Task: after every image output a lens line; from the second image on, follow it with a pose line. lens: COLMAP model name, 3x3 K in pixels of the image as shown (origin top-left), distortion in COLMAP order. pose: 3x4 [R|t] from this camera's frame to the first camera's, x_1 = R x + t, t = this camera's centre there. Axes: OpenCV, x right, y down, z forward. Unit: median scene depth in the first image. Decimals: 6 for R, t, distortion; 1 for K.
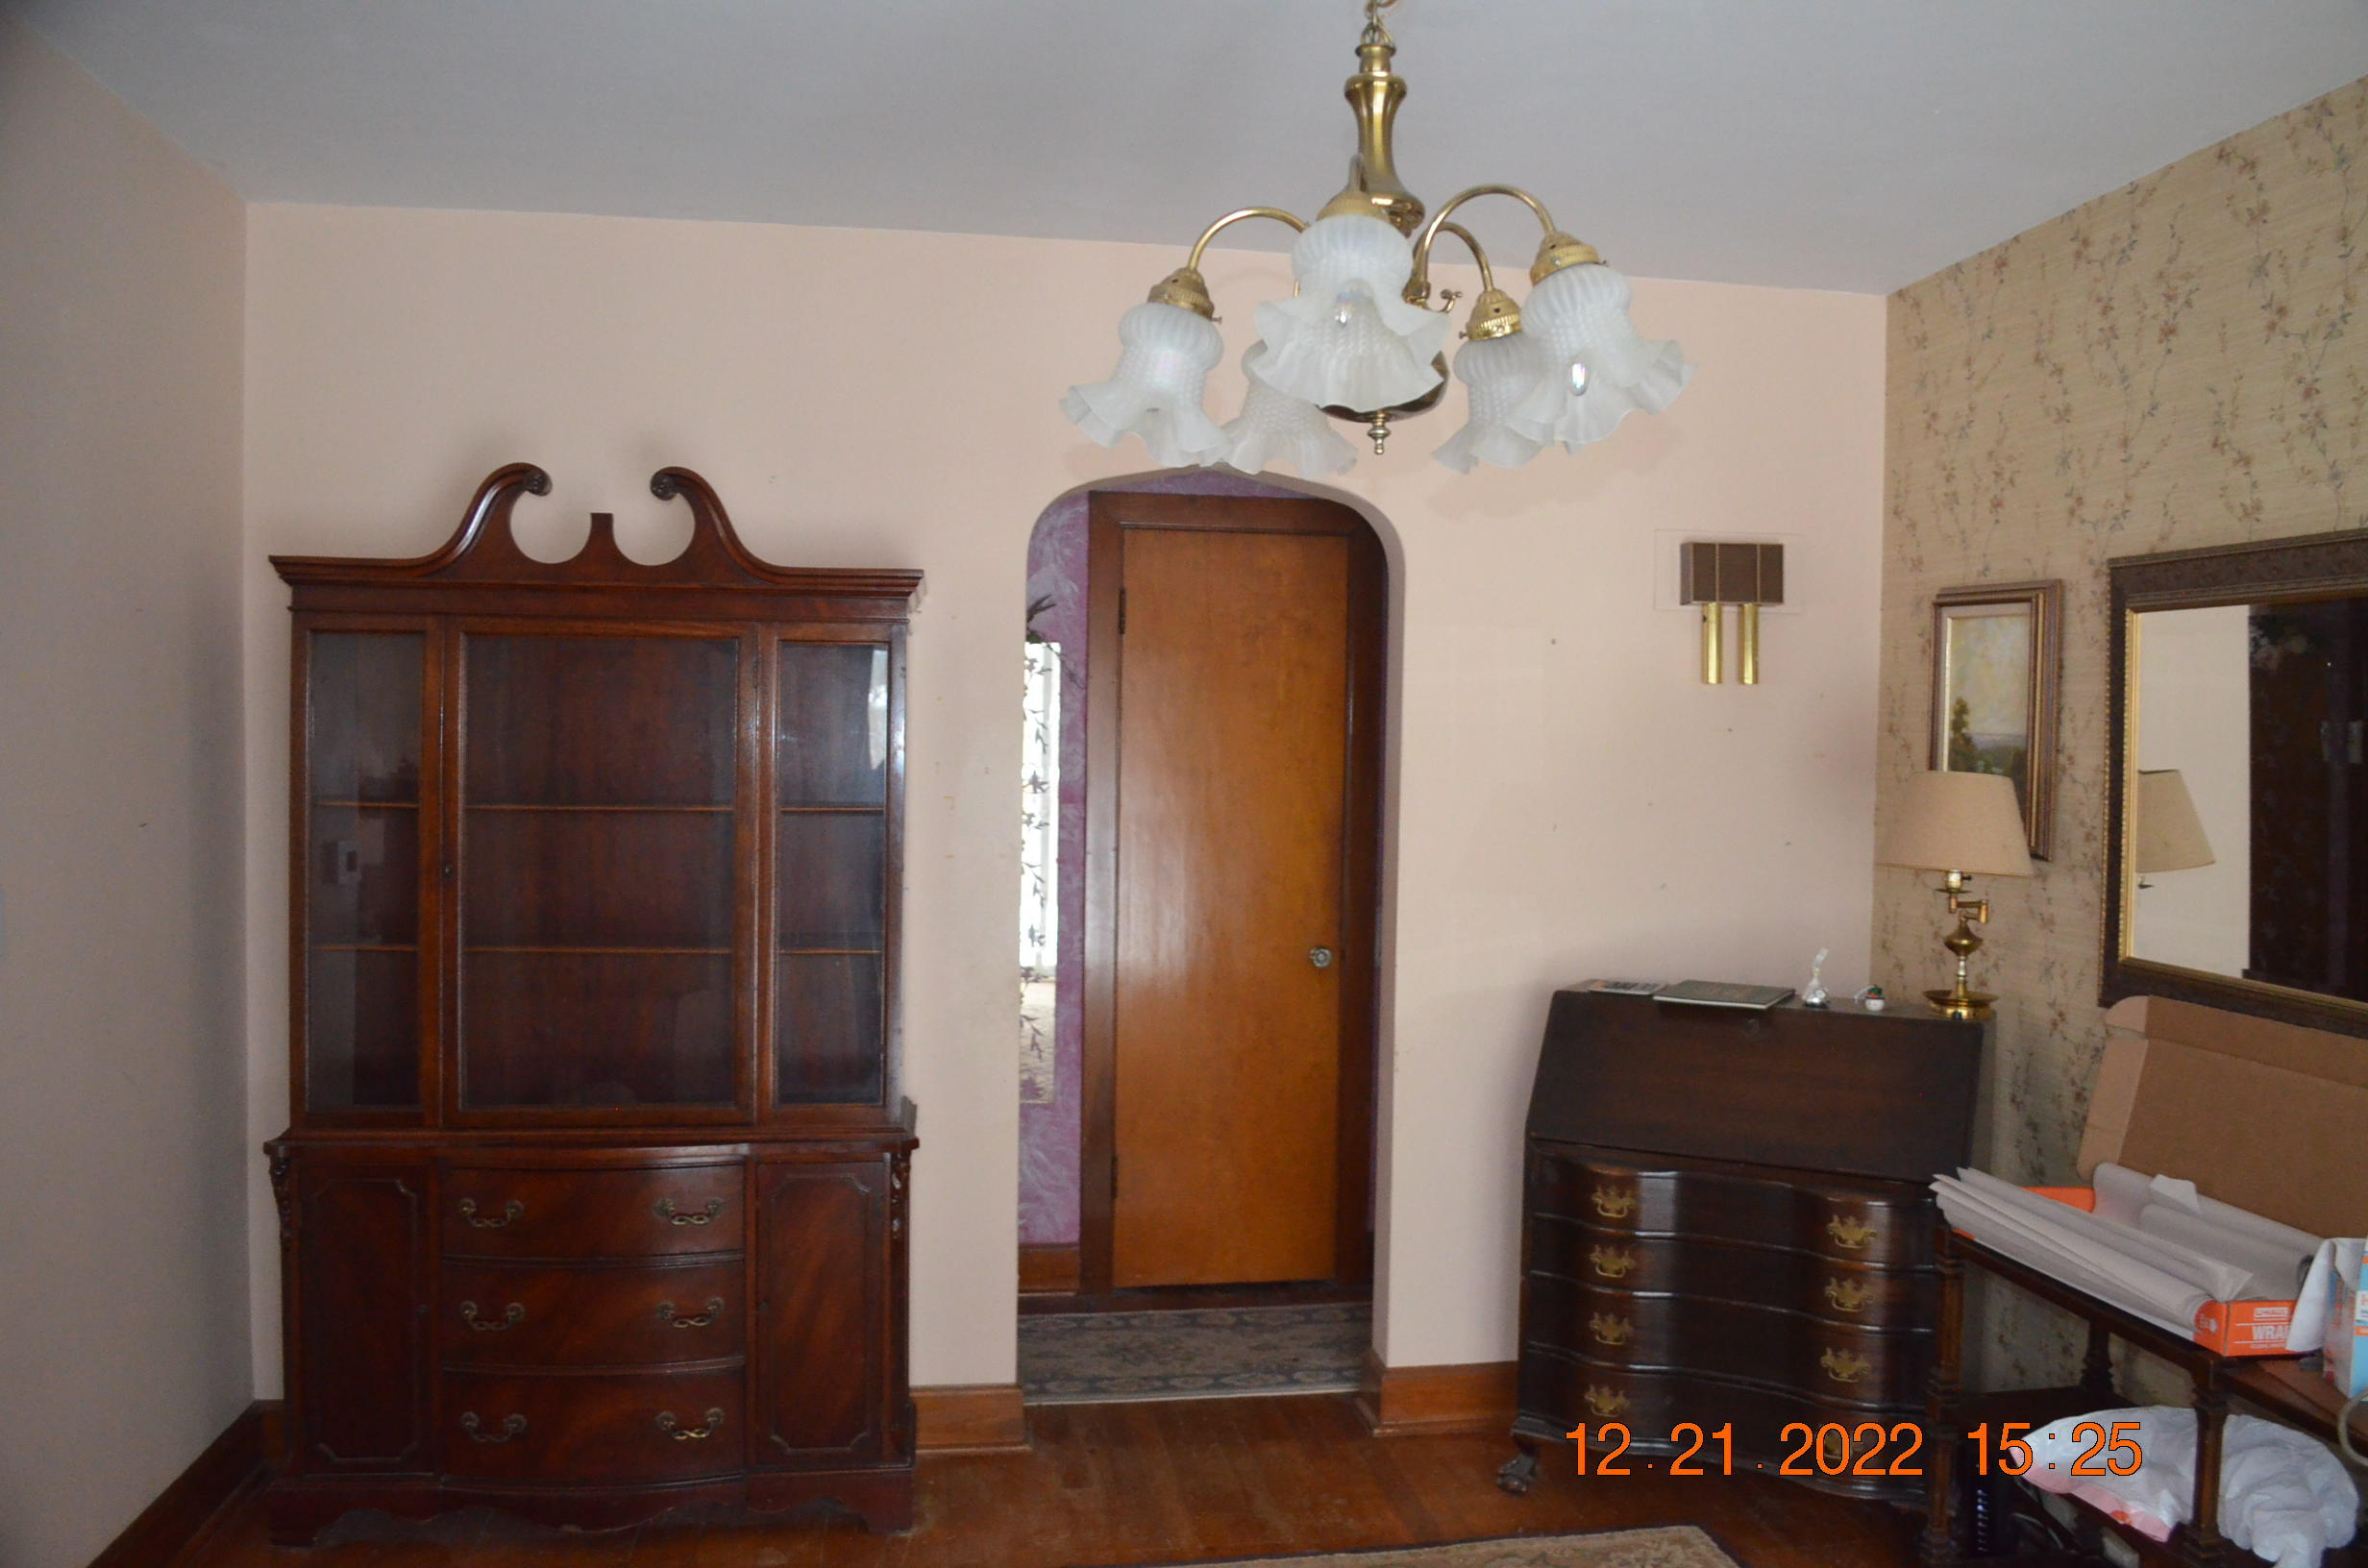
lens RADIAL K [[1866.6, 0, 1243.8], [0, 1866.6, 794.7], [0, 0, 1]] dist [-0.079283, 0.012072]
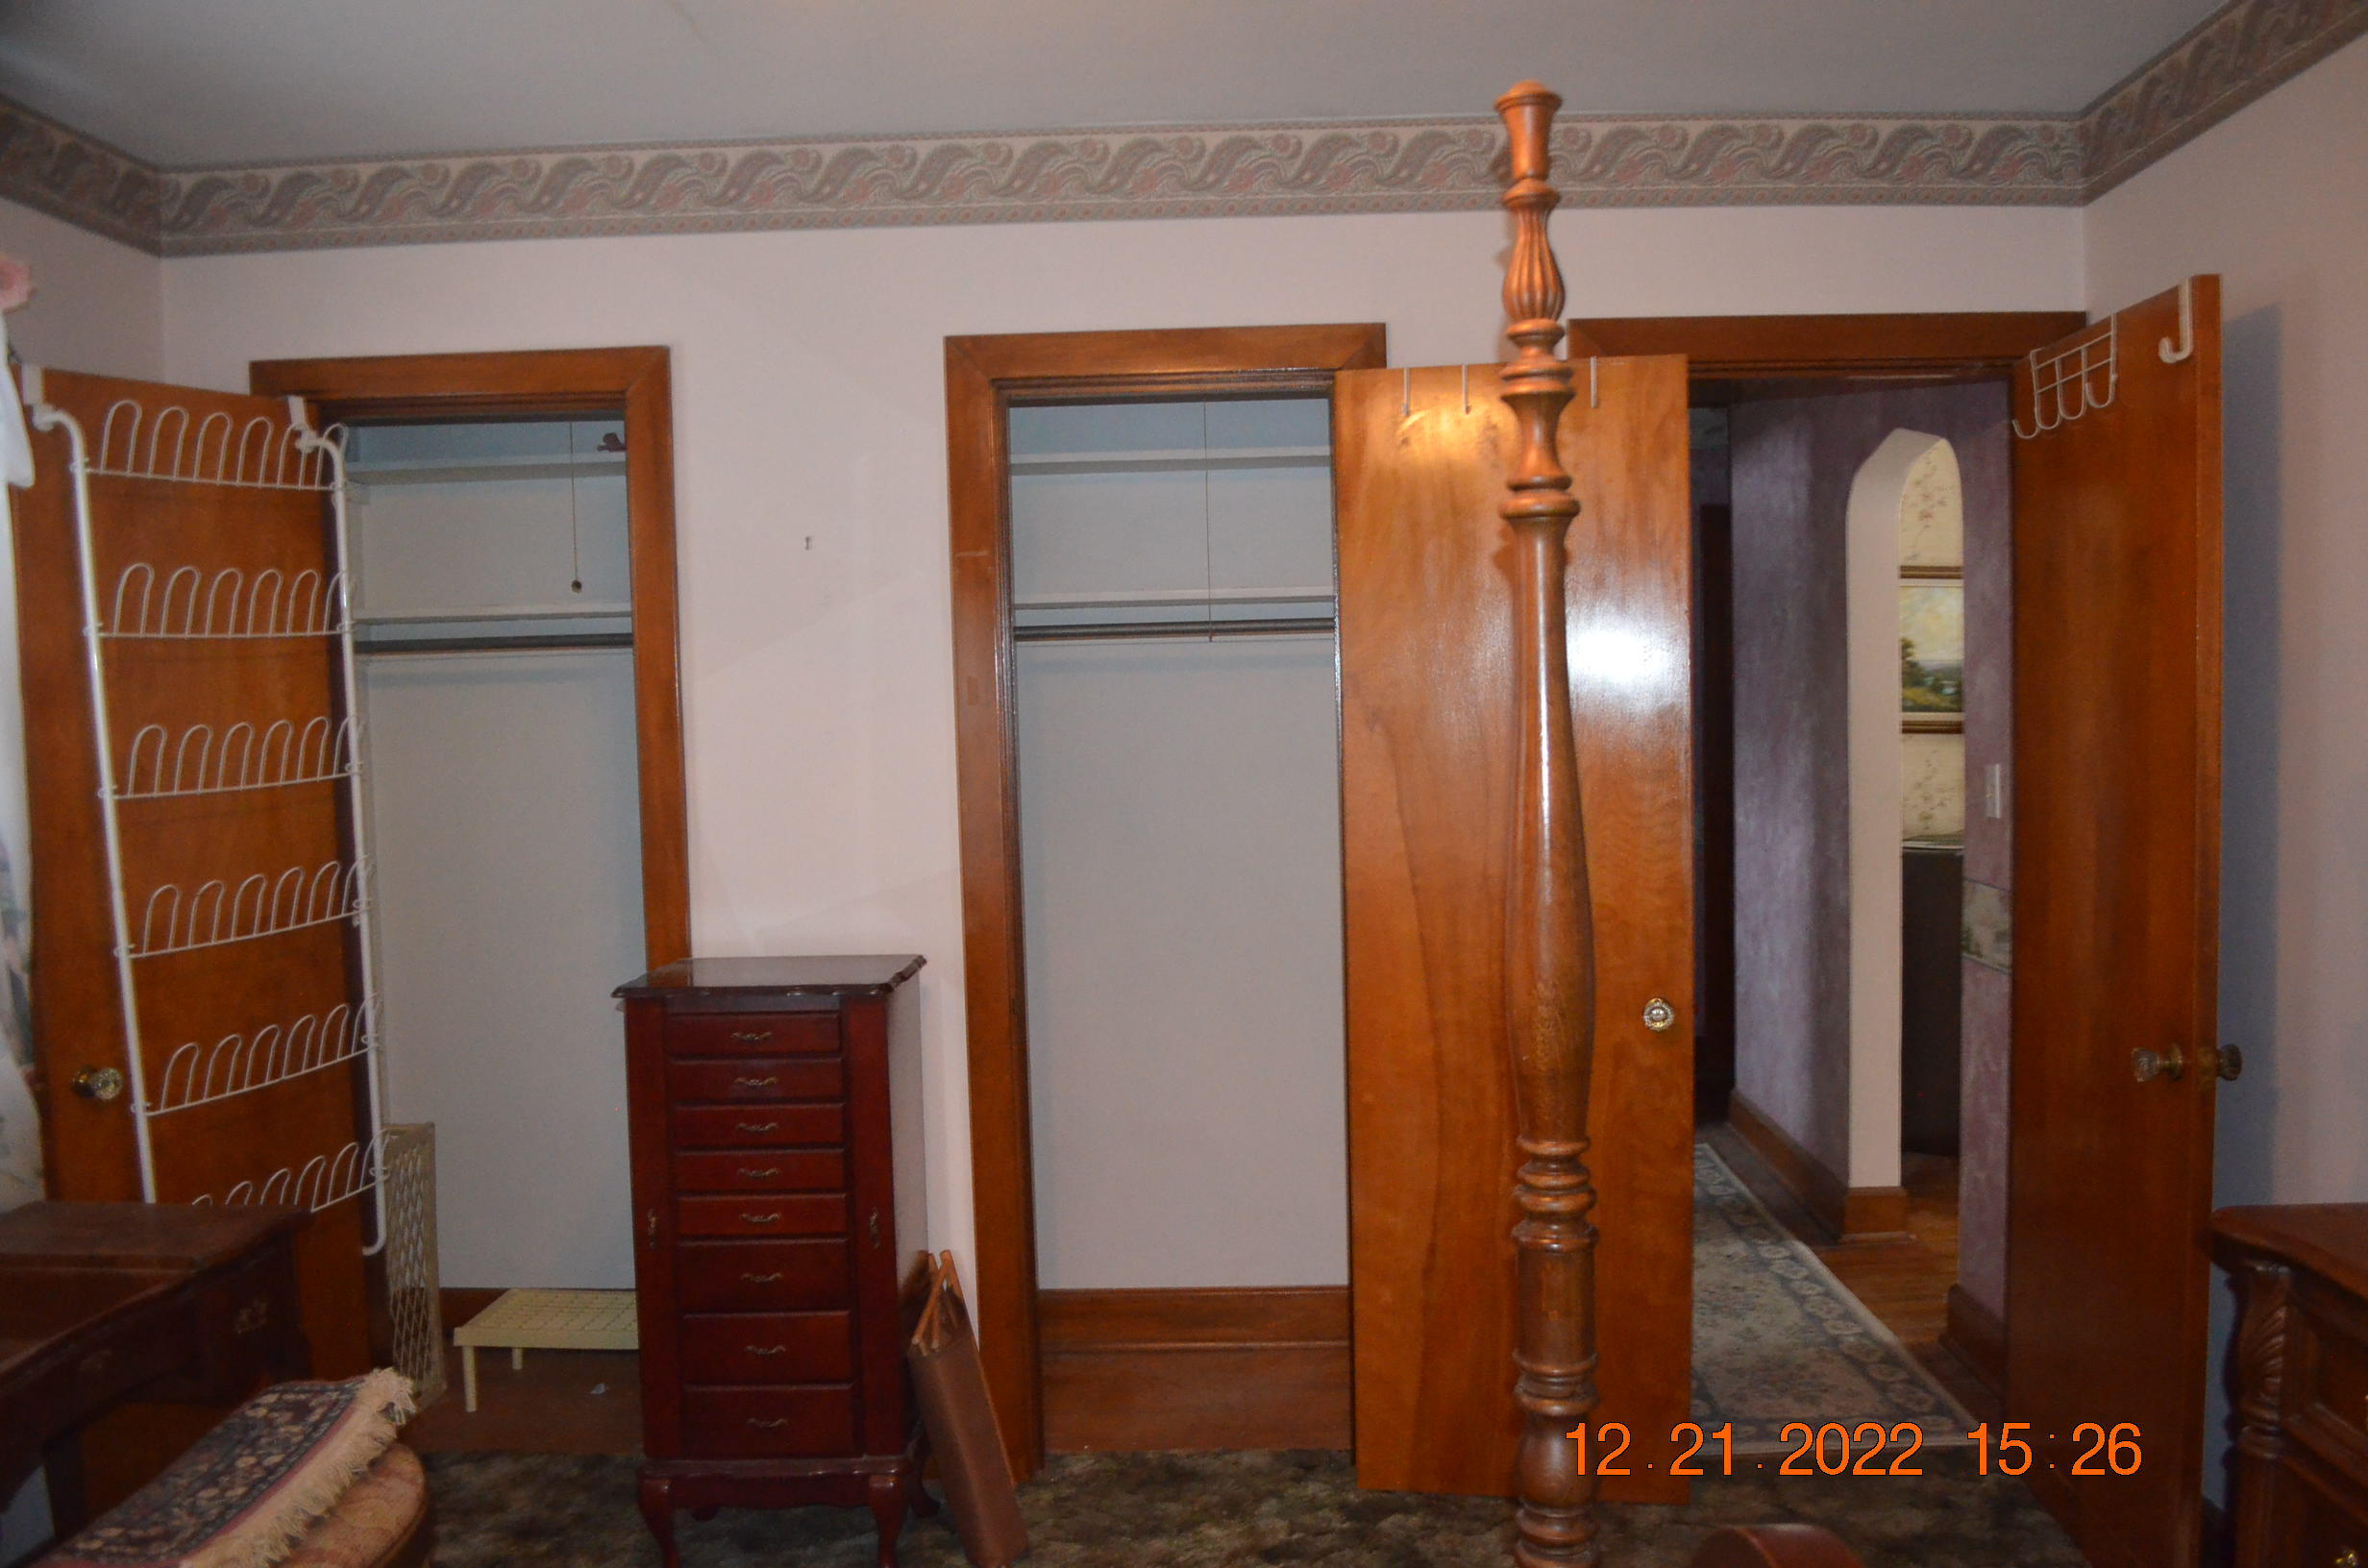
lens RADIAL K [[1866.6, 0, 1243.8], [0, 1866.6, 794.7], [0, 0, 1]] dist [-0.079283, 0.012072]
pose [[0.182578, -0.082675, 0.979709, -1.316509], [0.059025, 0.995583, 0.073014, -0.070929], [-0.981418, 0.044496, 0.186651, 1.330217]]
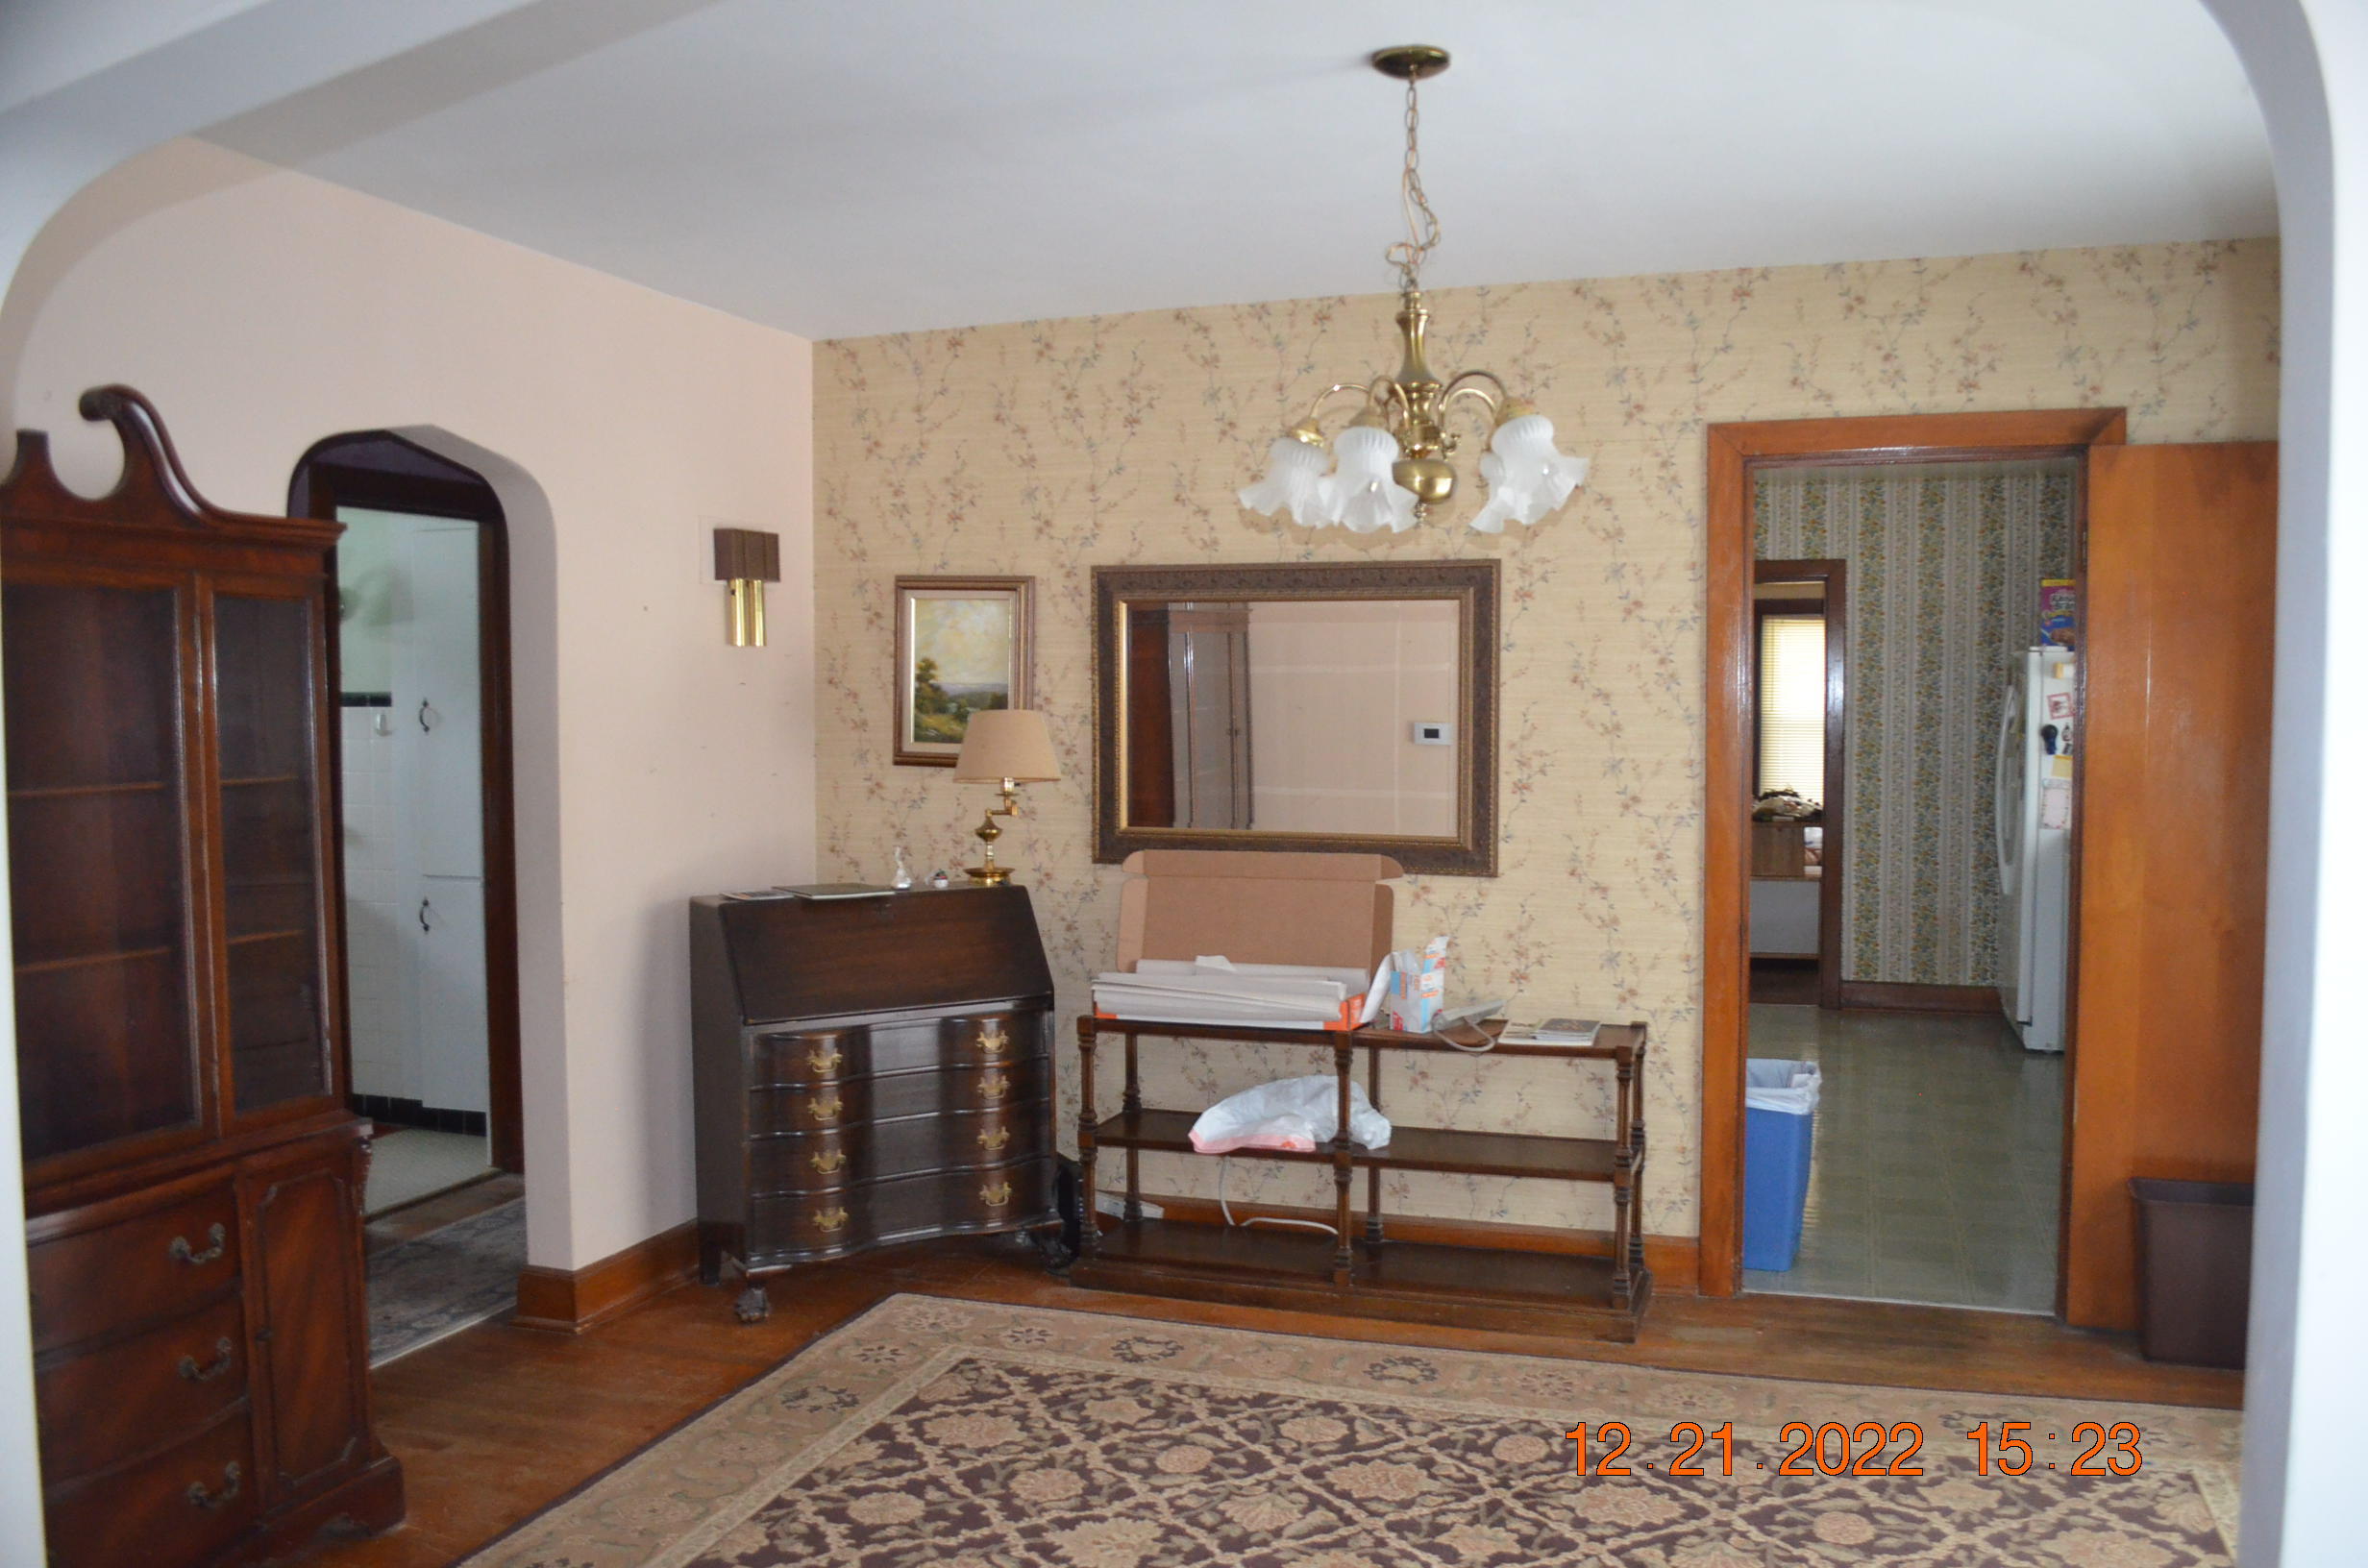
lens RADIAL K [[1866.6, 0, 1243.8], [0, 1866.6, 794.7], [0, 0, 1]] dist [-0.079283, 0.012072]
pose [[0.476871, -0.062106, 0.876776, -0.748906], [0.038630, 0.998018, 0.049683, -0.011295], [-0.878124, 0.010177, 0.478325, 0.146129]]
